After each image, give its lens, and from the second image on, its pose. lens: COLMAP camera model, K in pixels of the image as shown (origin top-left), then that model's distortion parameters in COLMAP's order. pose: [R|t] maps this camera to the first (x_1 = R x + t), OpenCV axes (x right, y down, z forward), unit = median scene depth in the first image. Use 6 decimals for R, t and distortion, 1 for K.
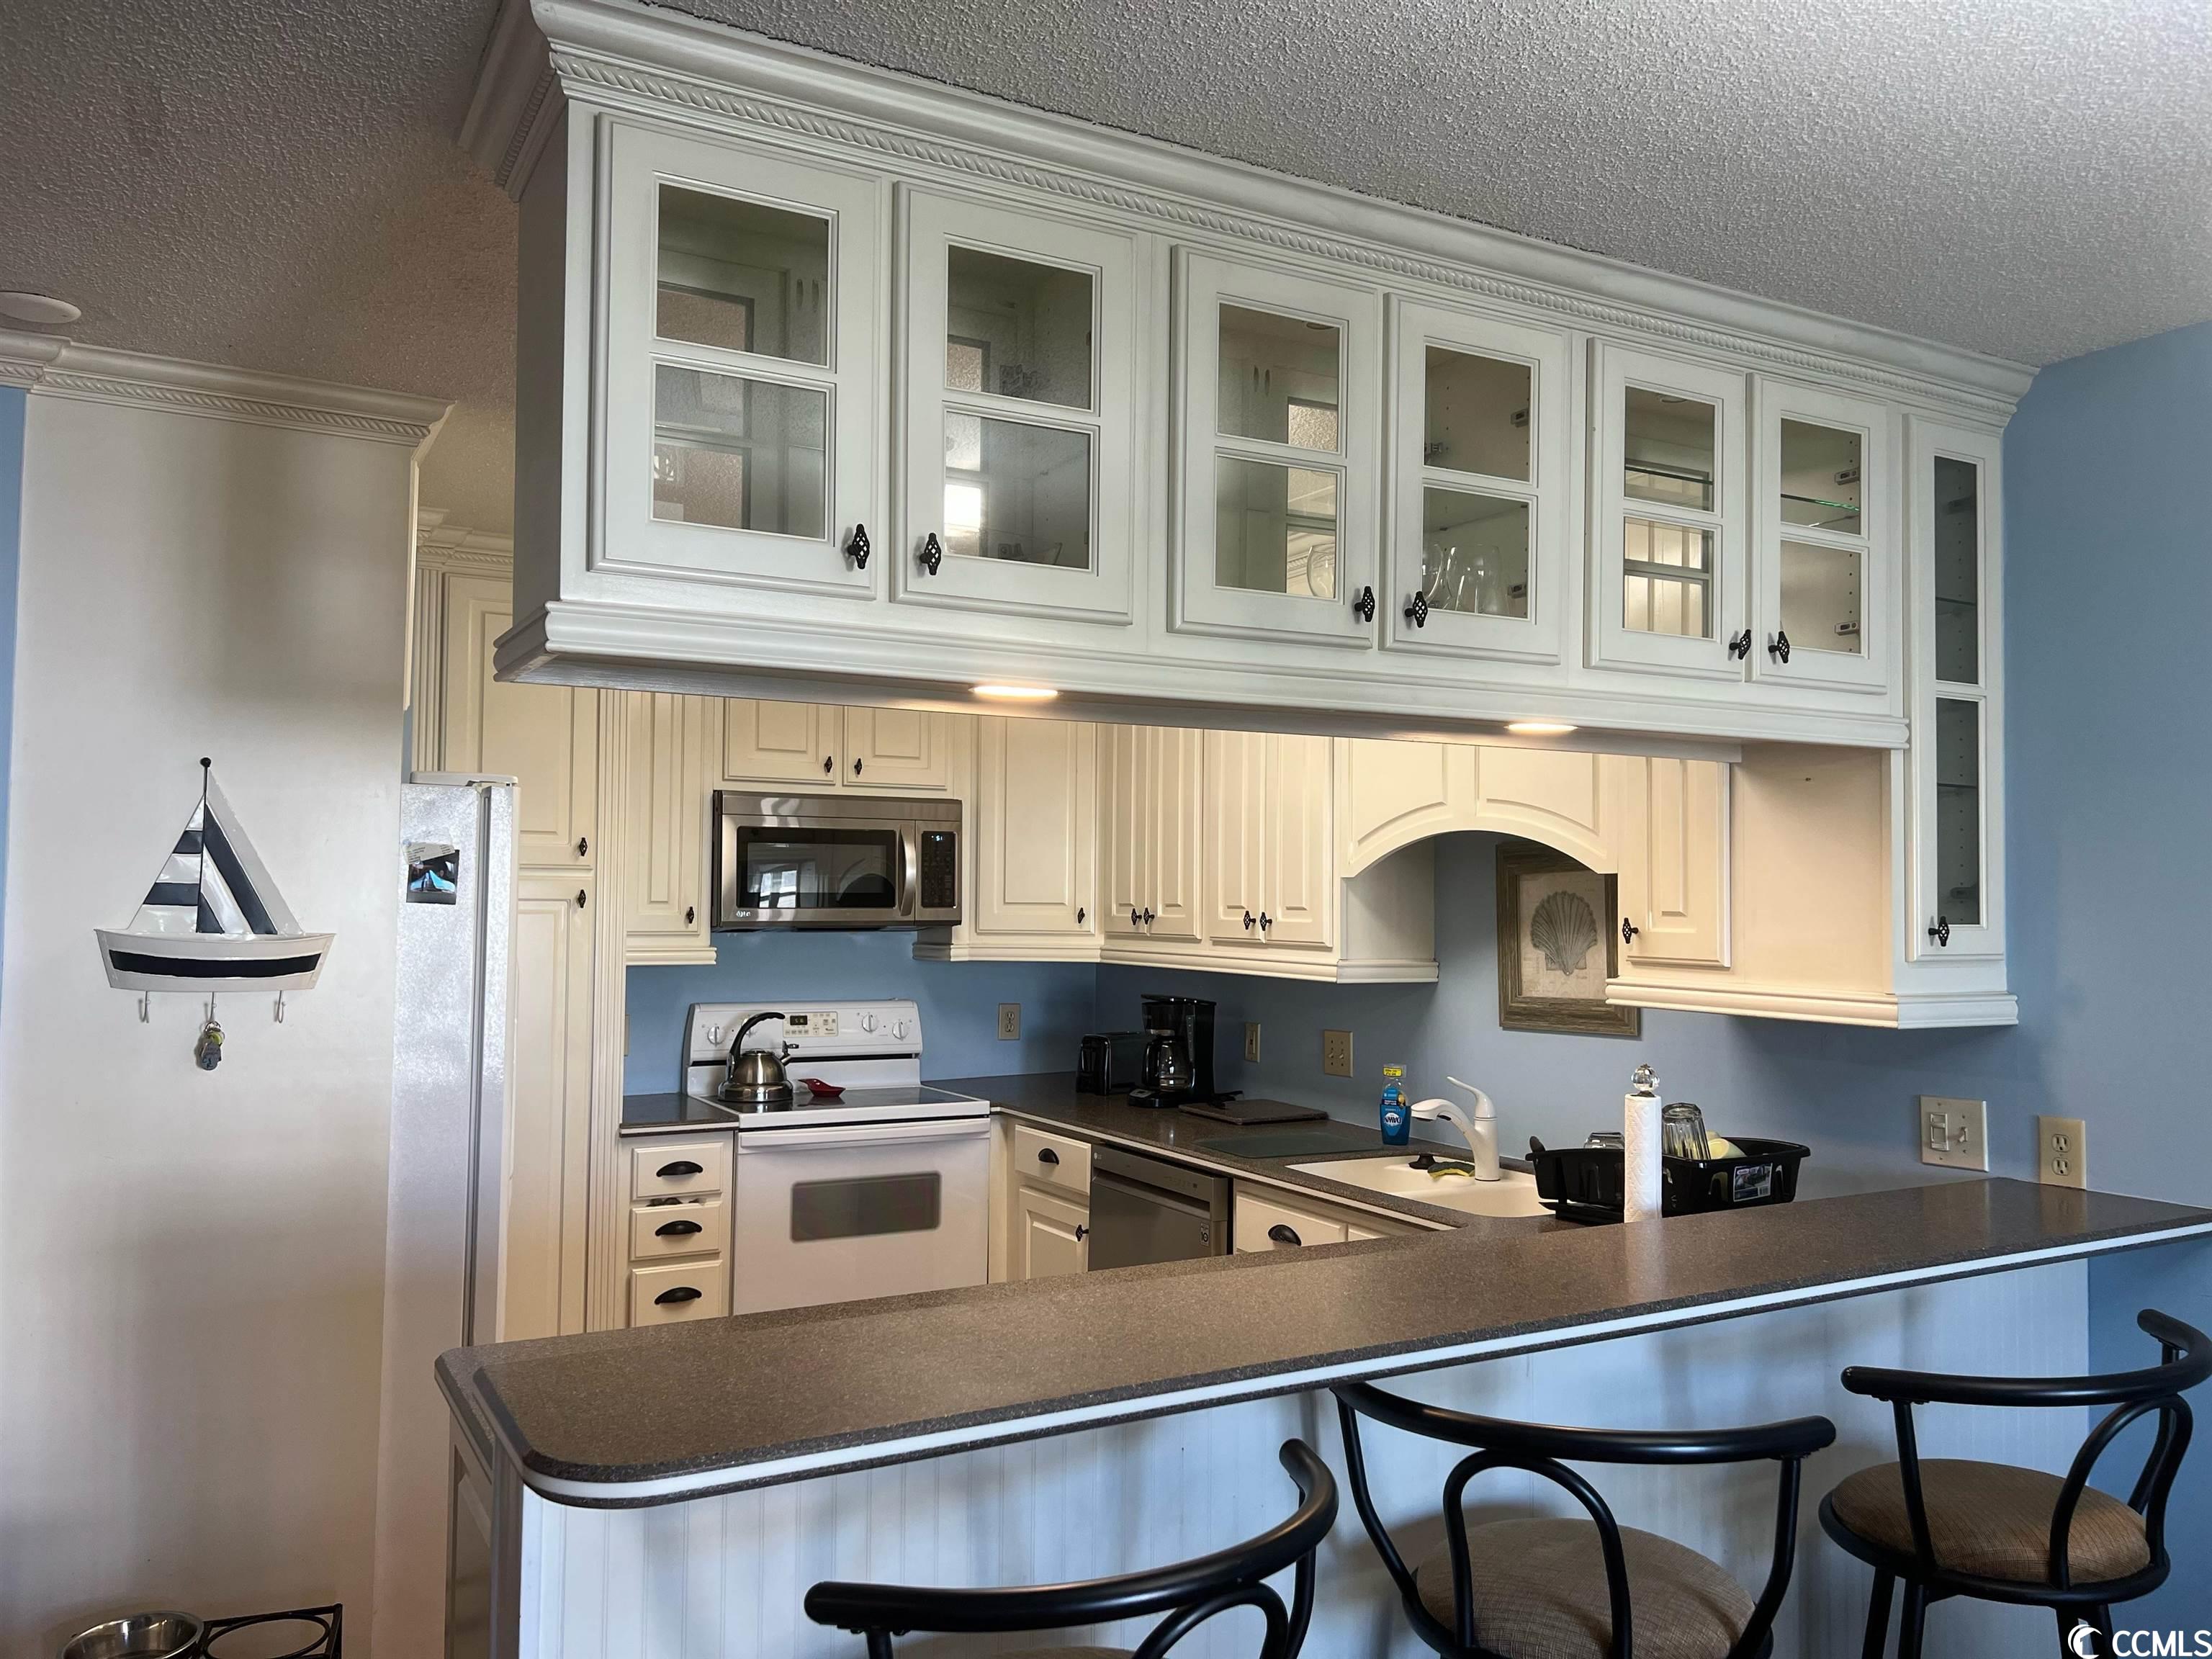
lens RADIAL K [[1655.1, 0, 1116.9], [0, 1655.1, 843.9], [0, 0, 1]] dist [0.062983, -0.075911]
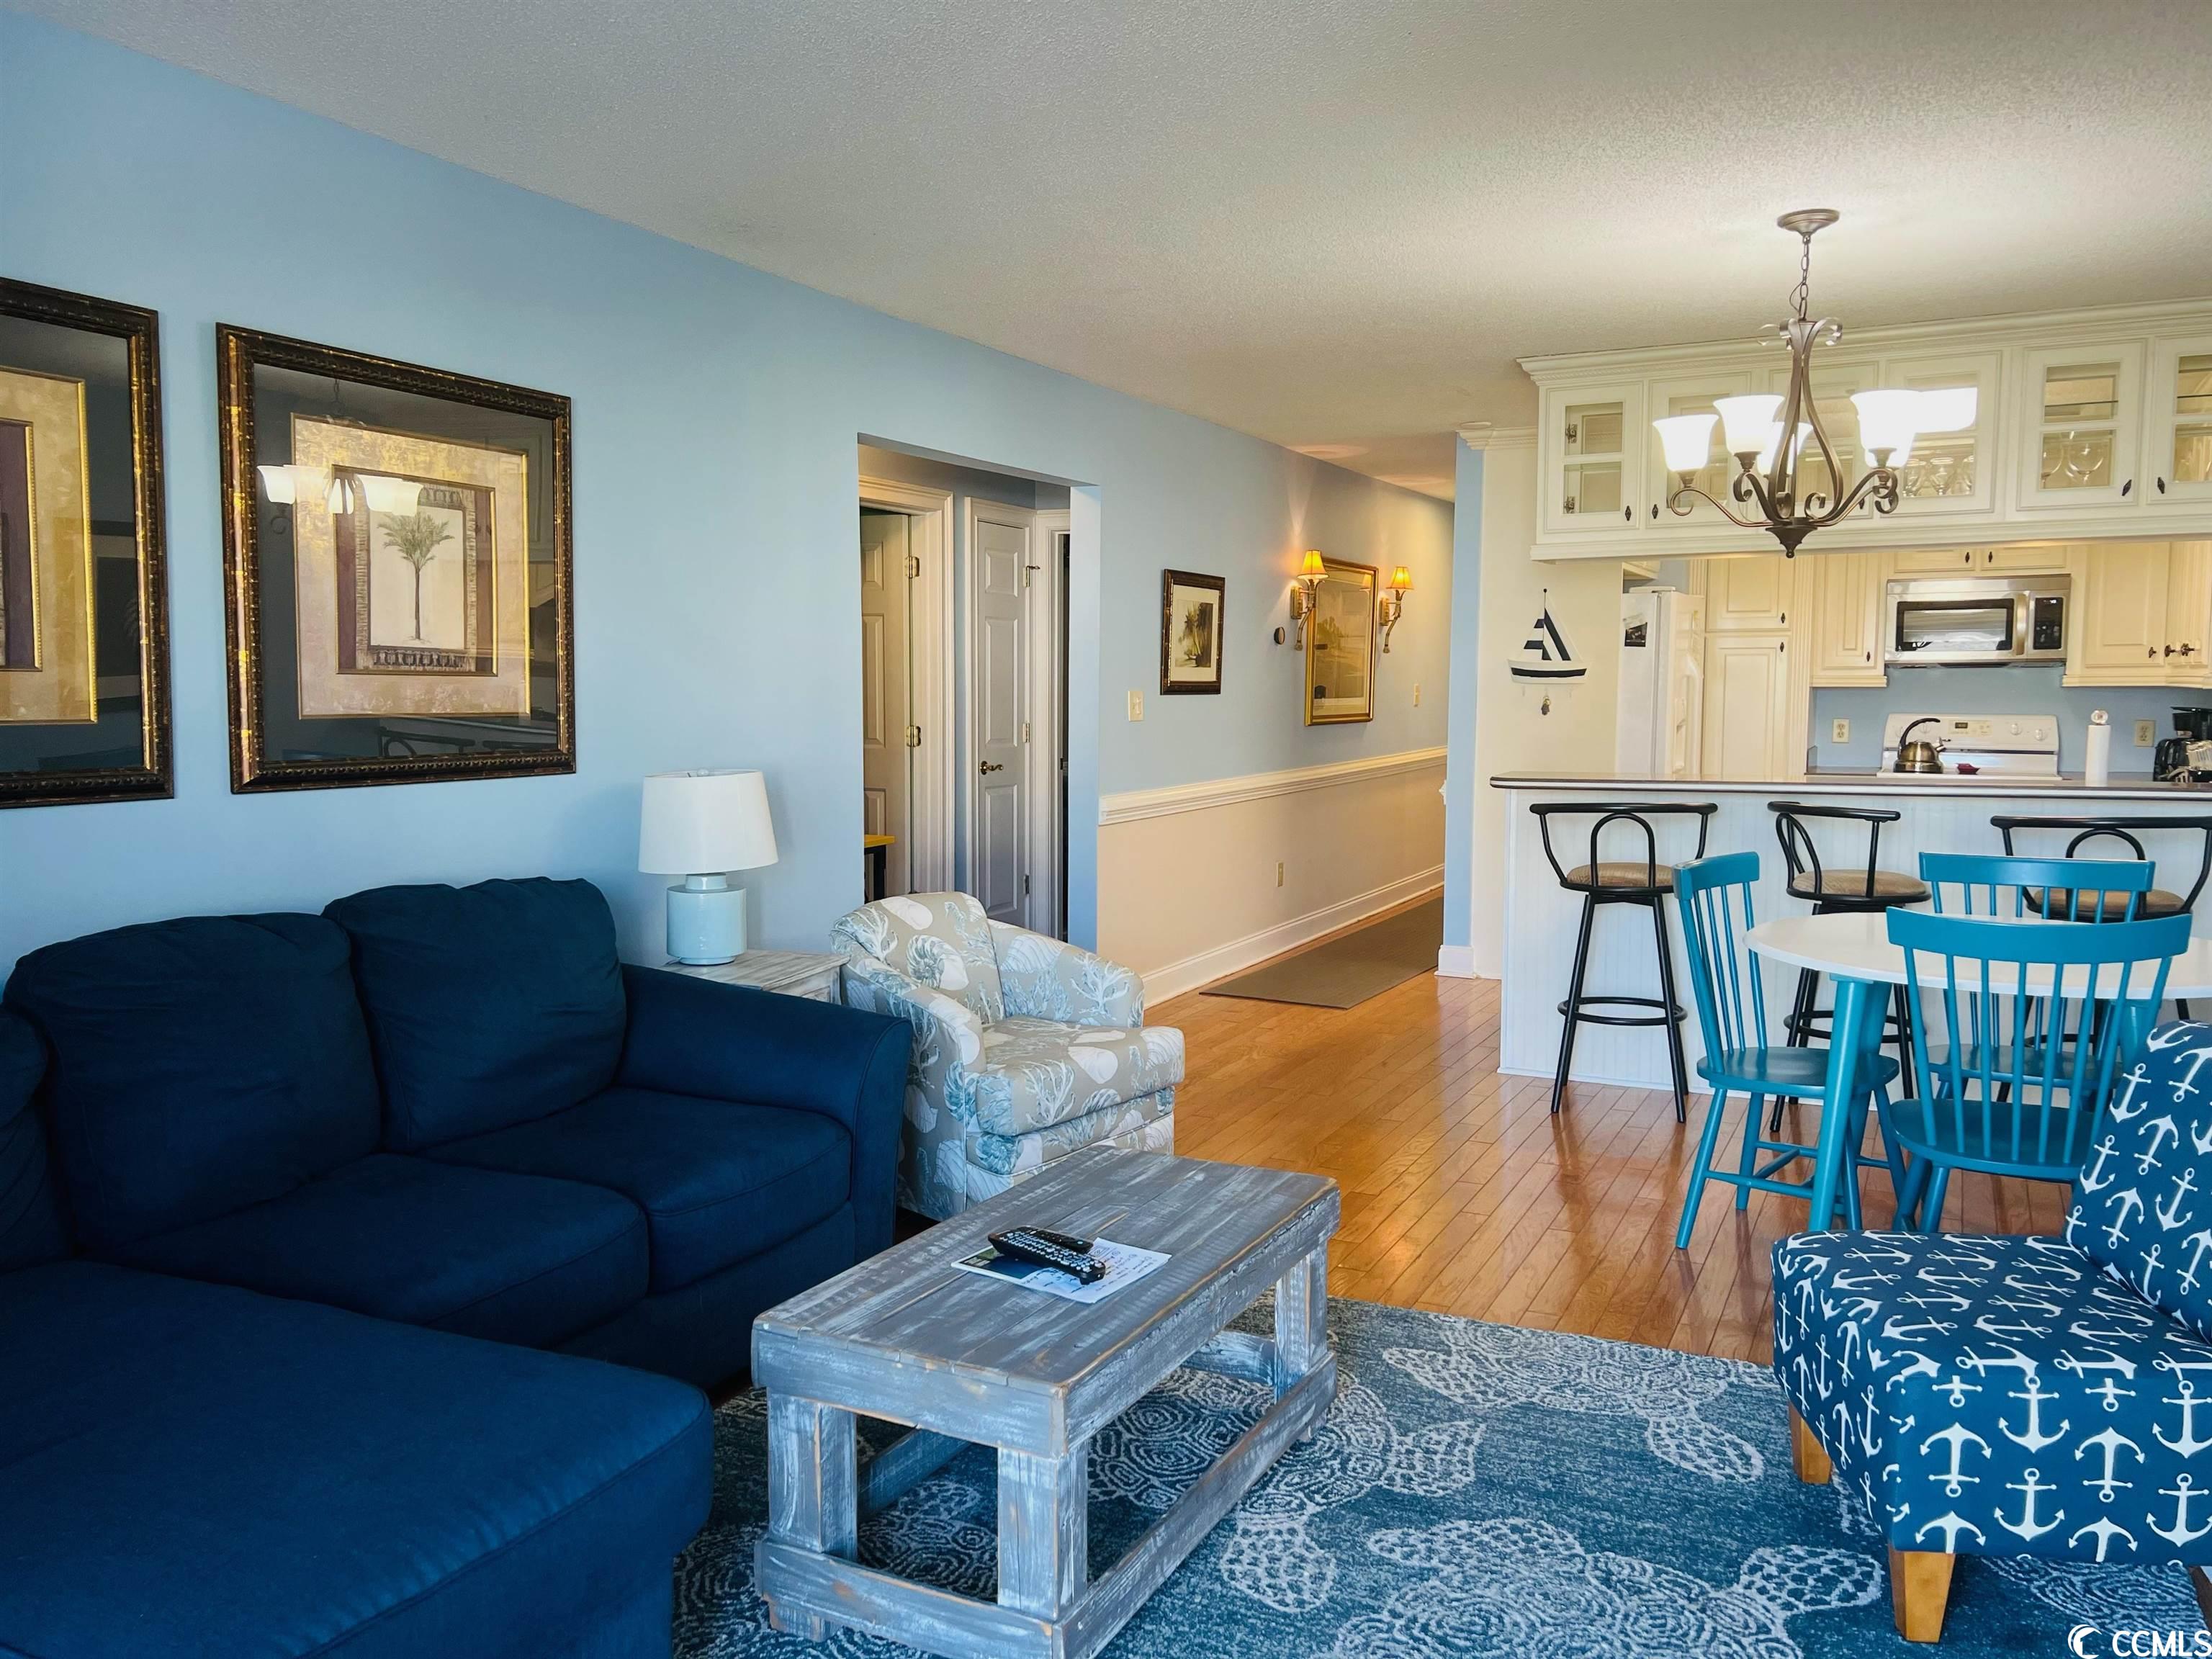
lens RADIAL K [[1655.1, 0, 1114.0], [0, 1655.1, 820.7], [0, 0, 1]] dist [0.062983, -0.075911]
pose [[0.561619, 0.058492, -0.825326, 0.772899], [0.035504, 0.994876, 0.094668, 0.022493], [0.826634, -0.082470, 0.556664, -0.619998]]
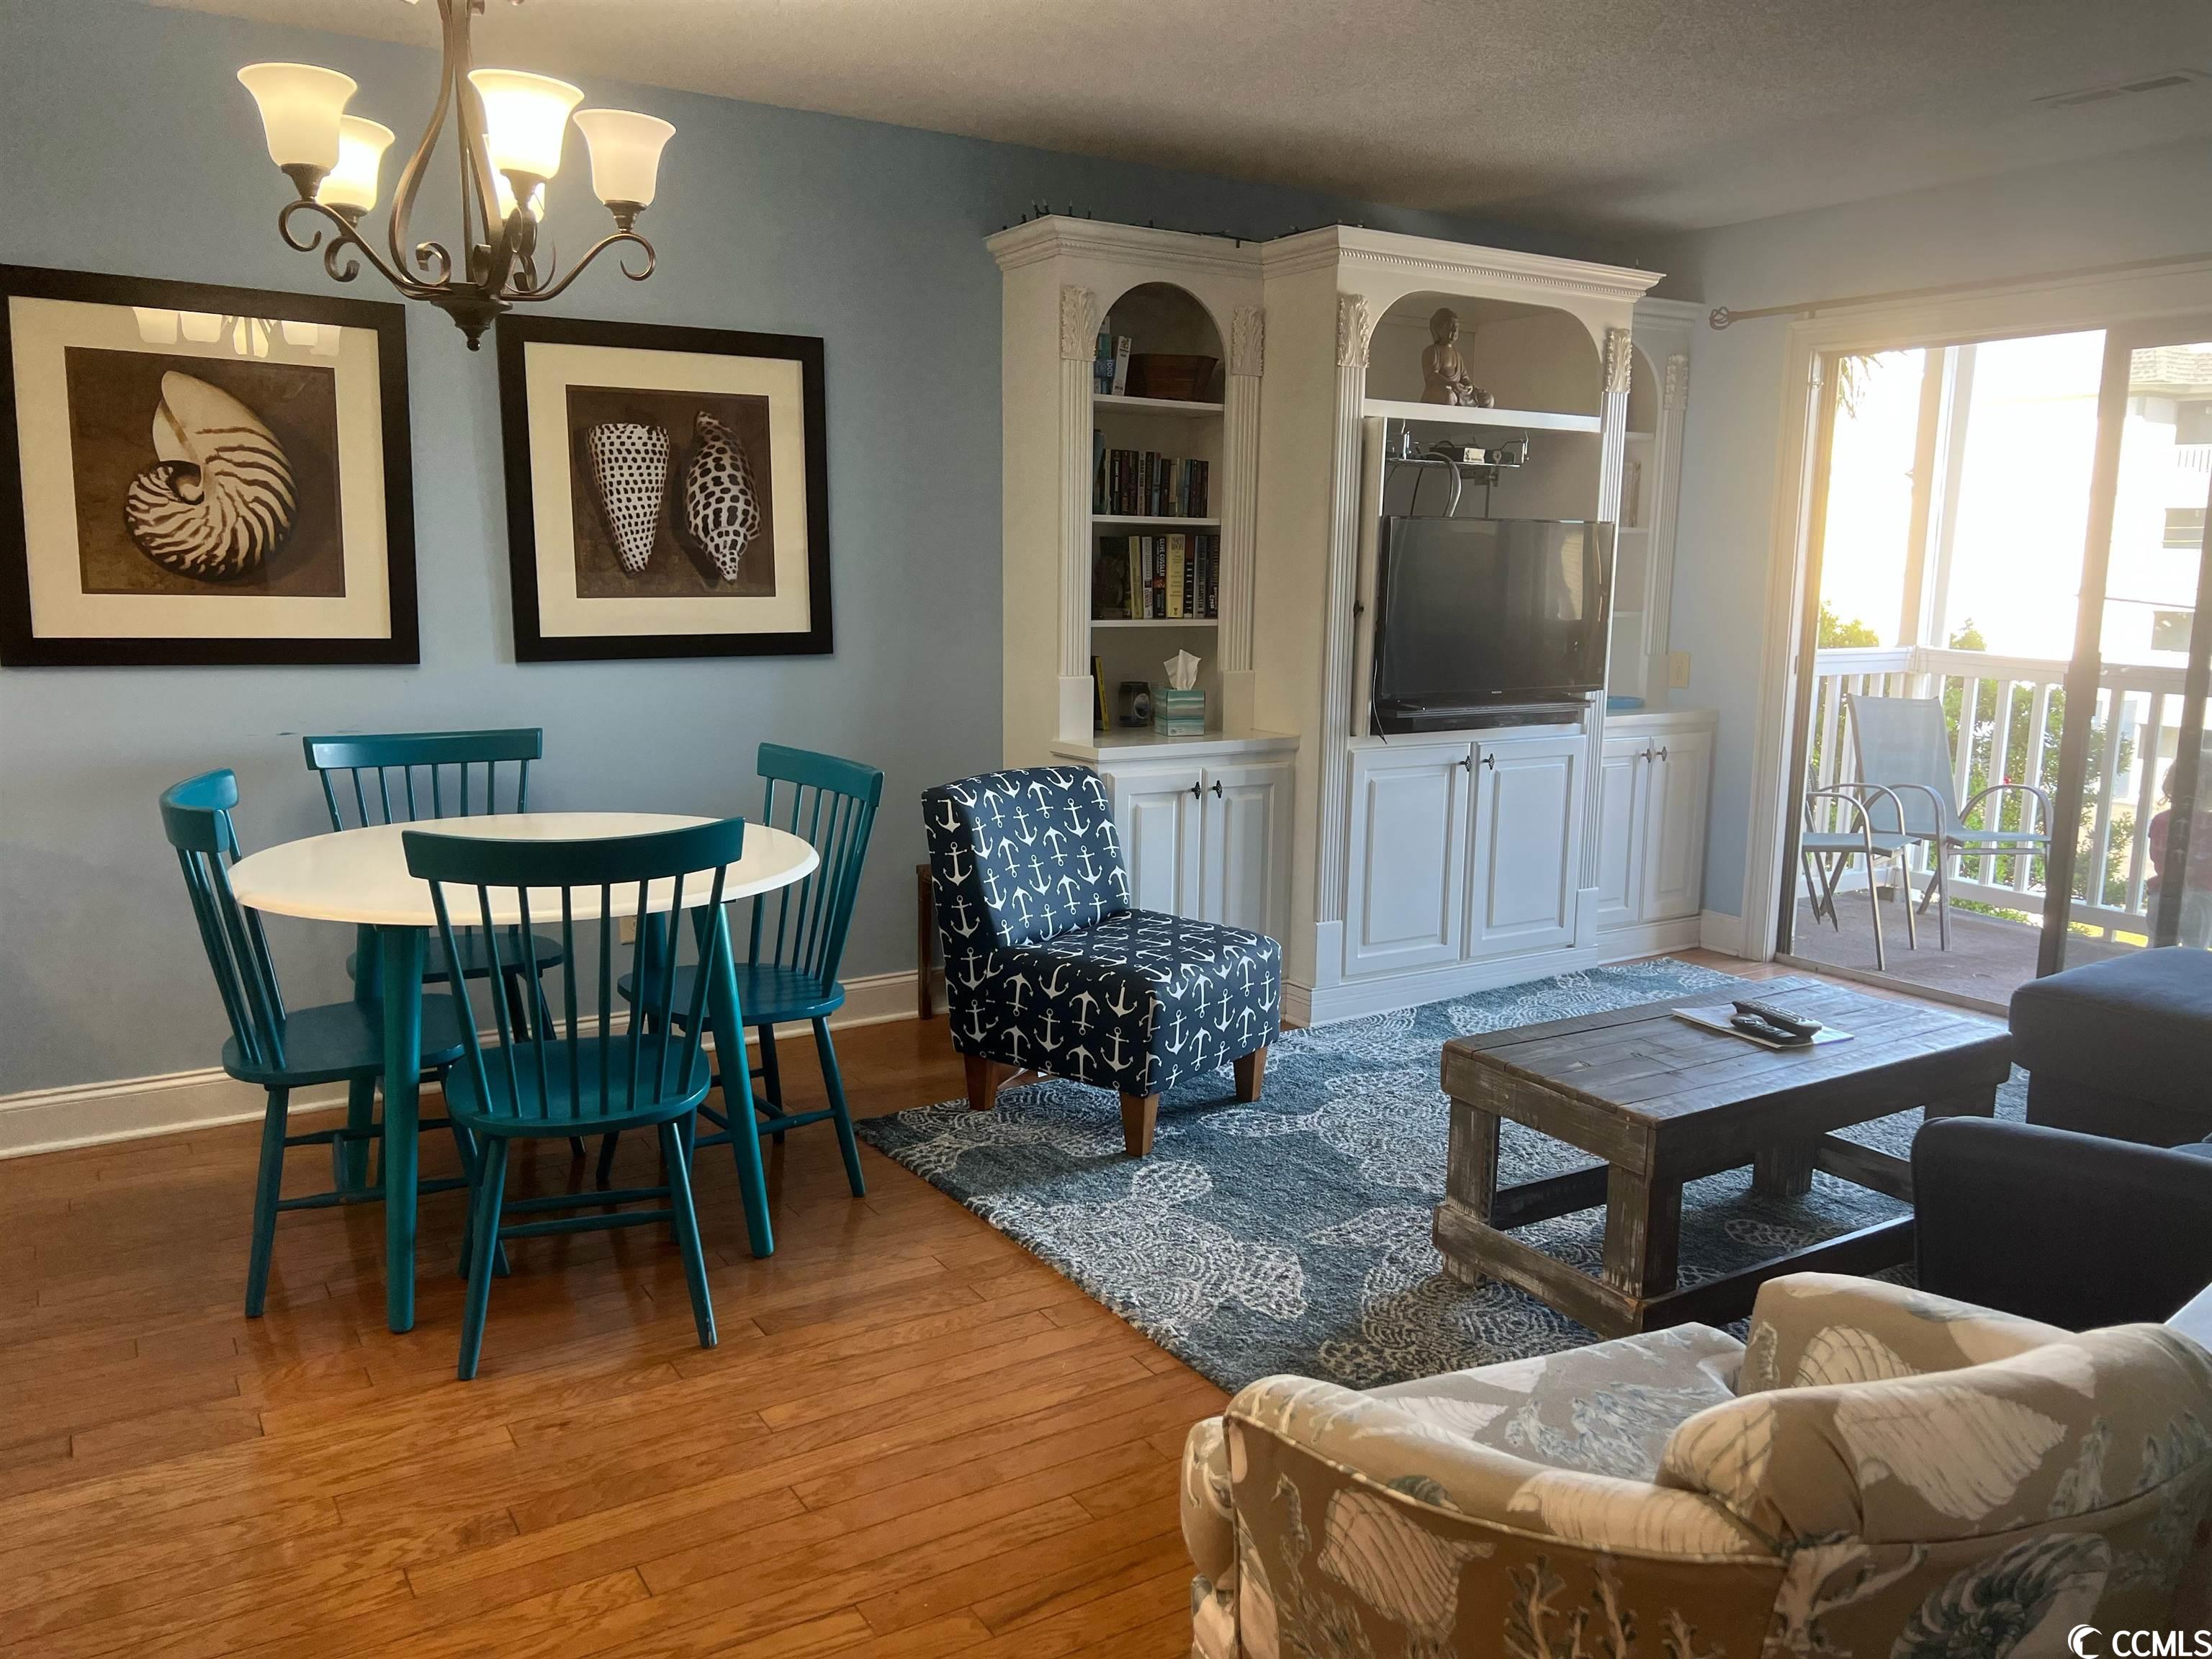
lens RADIAL K [[1655.1, 0, 1124.8], [0, 1655.1, 845.0], [0, 0, 1]] dist [0.062983, -0.075911]
pose [[-0.066796, -0.187330, 0.980023, -0.397639], [-0.052805, 0.981504, 0.184014, 0.029387], [-0.996368, -0.039459, -0.075452, 0.013271]]
